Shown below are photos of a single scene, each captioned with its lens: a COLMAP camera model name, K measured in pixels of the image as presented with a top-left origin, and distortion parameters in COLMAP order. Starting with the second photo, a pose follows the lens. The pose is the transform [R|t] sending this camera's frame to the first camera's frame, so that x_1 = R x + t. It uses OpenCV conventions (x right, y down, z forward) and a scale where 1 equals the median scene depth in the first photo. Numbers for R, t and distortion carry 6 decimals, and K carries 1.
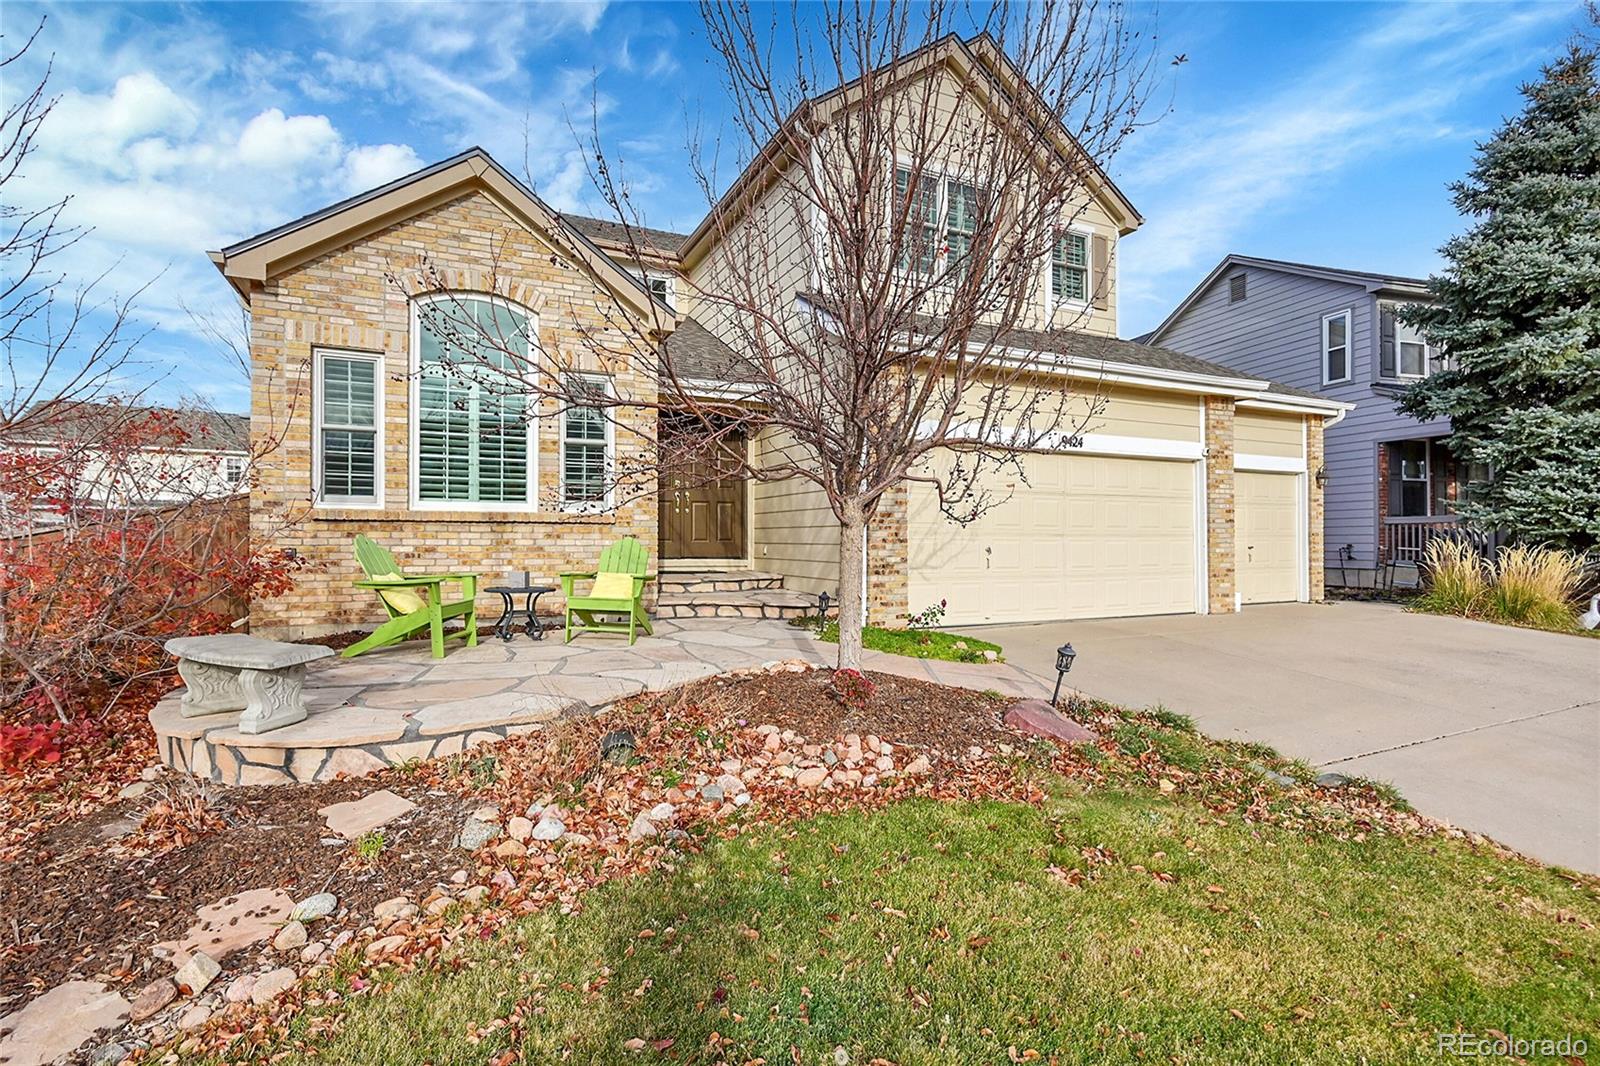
lens RADIAL K [[768.8, 0, 796.0], [0, 768.8, 533.5], [0, 0, 1]] dist [0.005050, 0.000470]
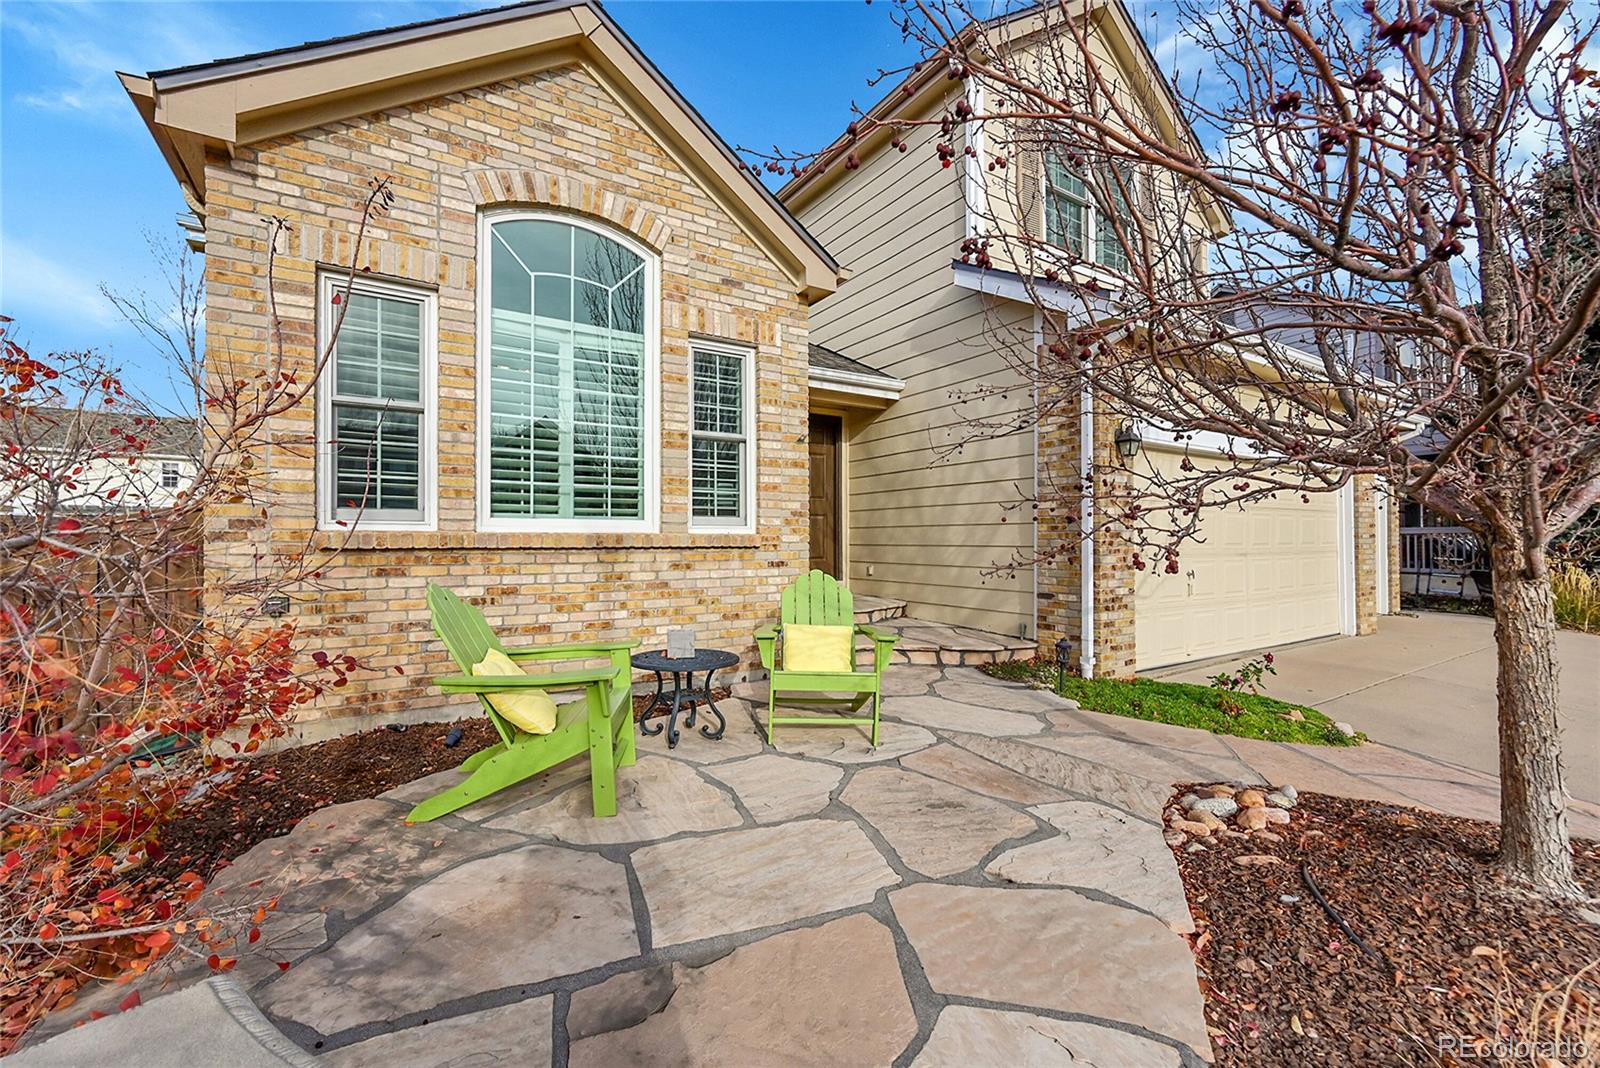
lens RADIAL K [[636.6, 0, 804.0], [0, 636.6, 531.2], [0, 0, 1]] dist [0.001577, 0.000445]
pose [[0.988135, -0.003626, 0.153548, -0.306924], [0.004386, 0.999980, -0.004611, -0.027027], [-0.153528, 0.005230, 0.988130, 0.416751]]
